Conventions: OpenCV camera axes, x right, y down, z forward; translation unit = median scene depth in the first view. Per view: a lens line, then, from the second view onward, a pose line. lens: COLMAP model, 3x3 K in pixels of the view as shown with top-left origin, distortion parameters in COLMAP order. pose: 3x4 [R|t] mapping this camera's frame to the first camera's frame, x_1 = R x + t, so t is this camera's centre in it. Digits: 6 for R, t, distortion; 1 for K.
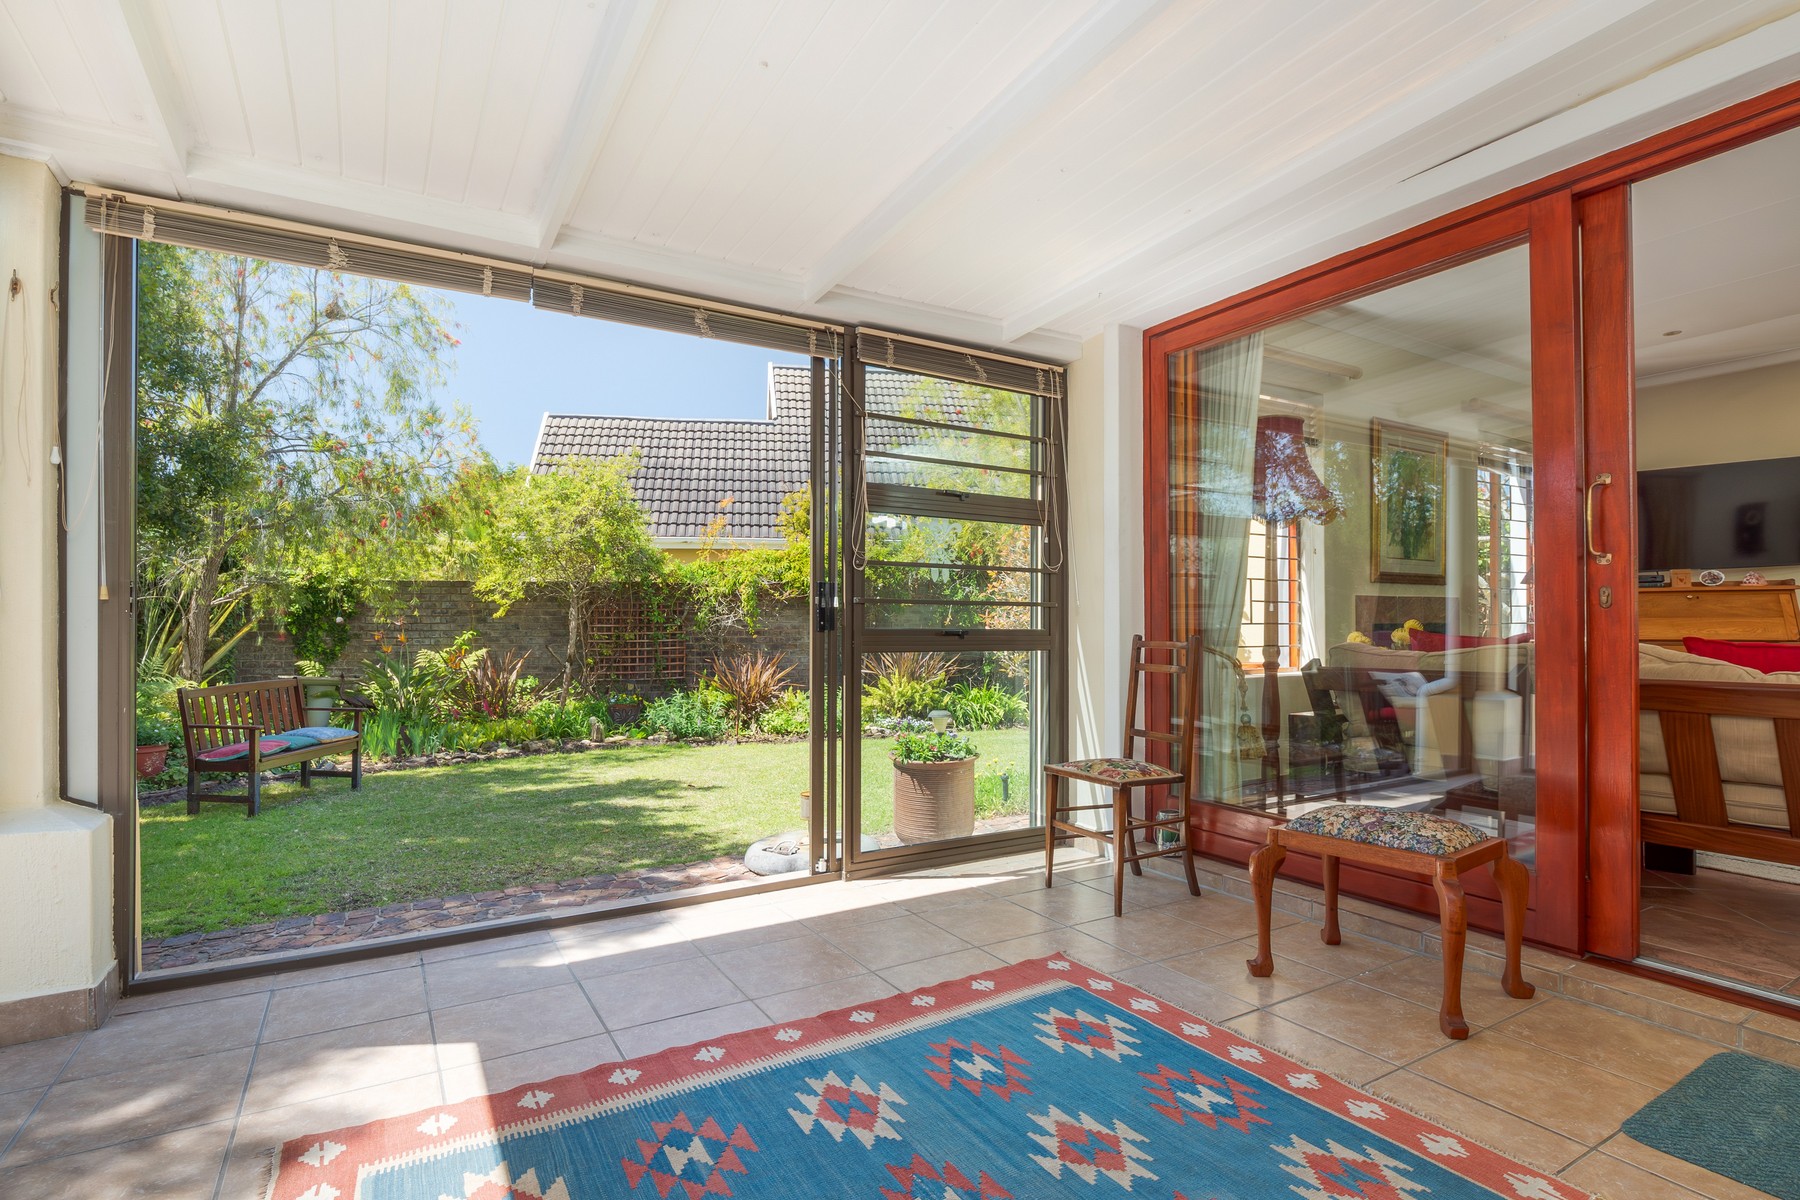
lens RADIAL K [[895.9, 0, 902.7], [0, 895.9, 611.2], [0, 0, 1]] dist [-0.014741, 0.000310]
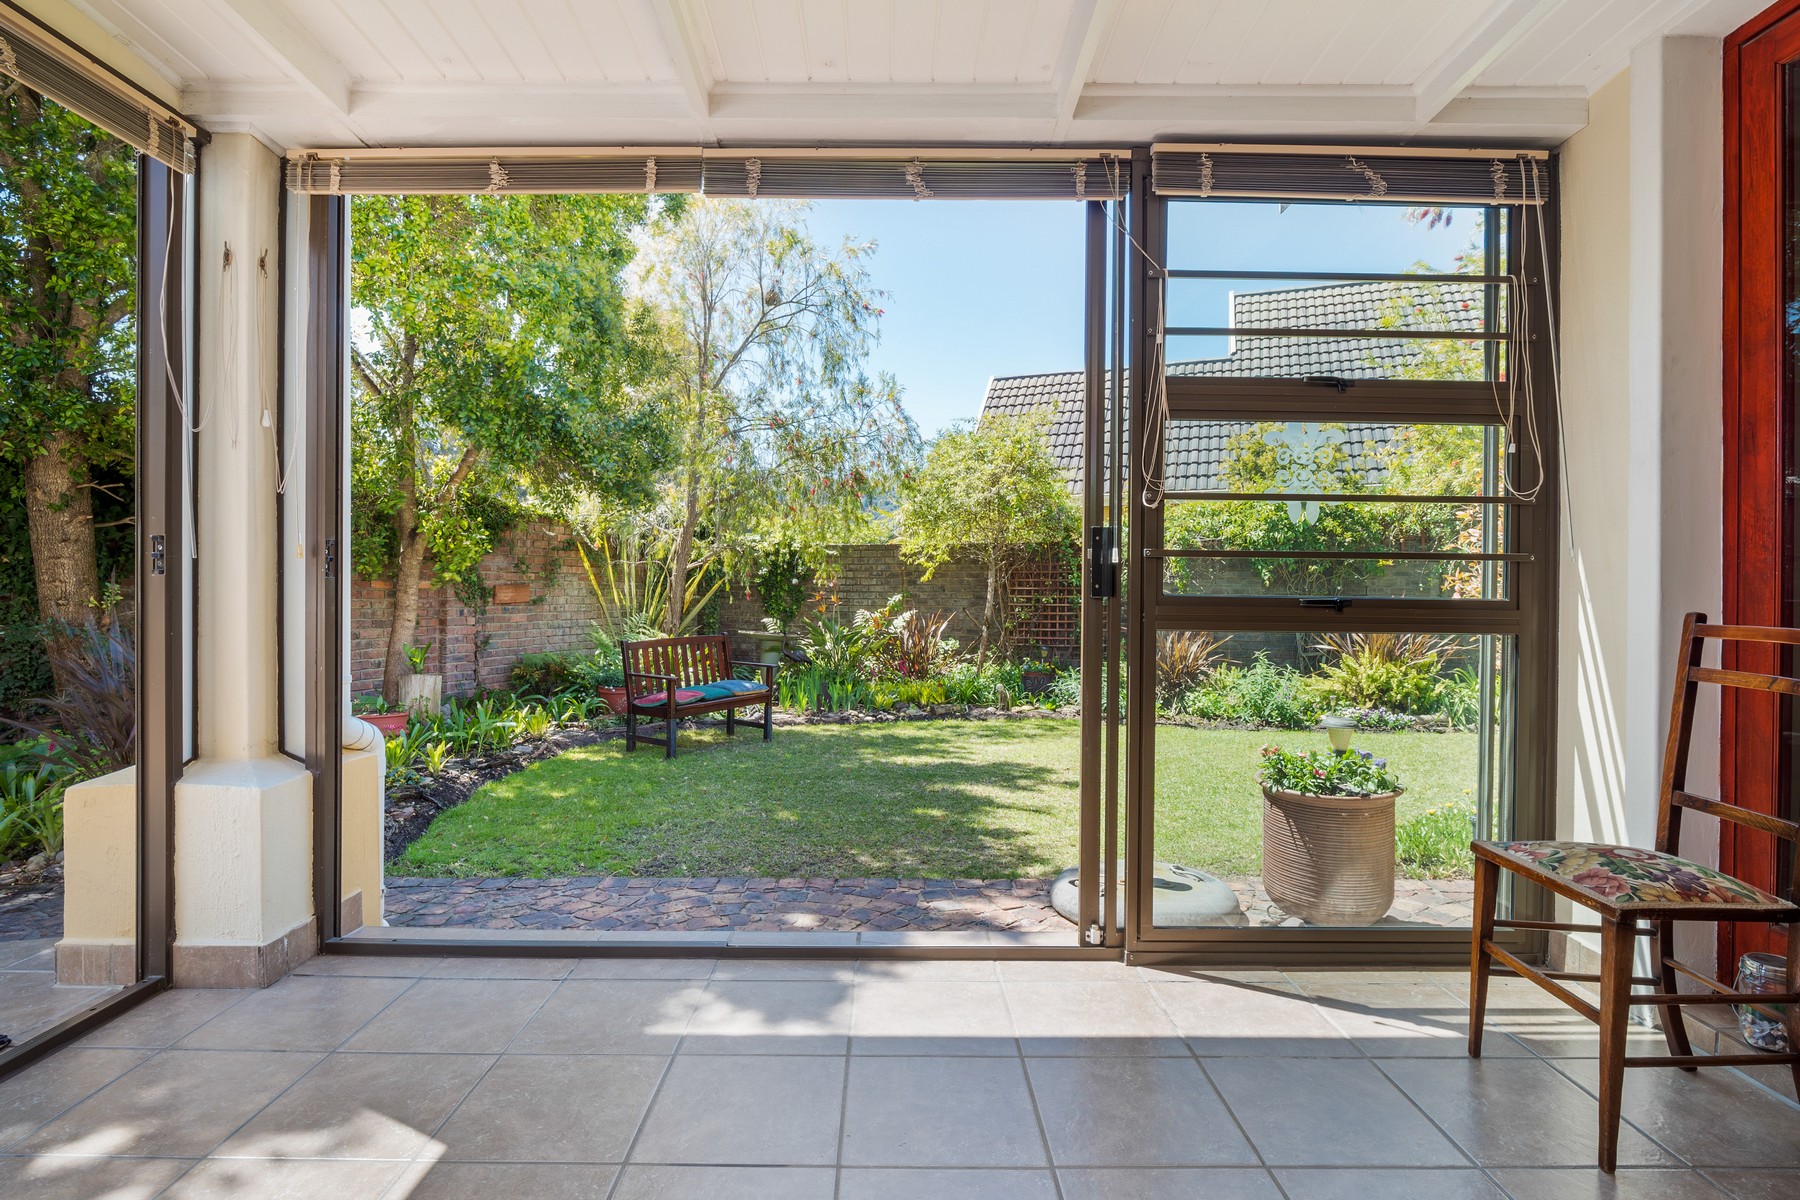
lens RADIAL K [[895.9, 0, 894.3], [0, 895.9, 588.2], [0, 0, 1]] dist [-0.014741, 0.000310]
pose [[0.853502, 0.006637, -0.521047, 0.082526], [0.001304, 0.999889, 0.014873, 0.002629], [0.521087, -0.013373, 0.853399, 0.198455]]
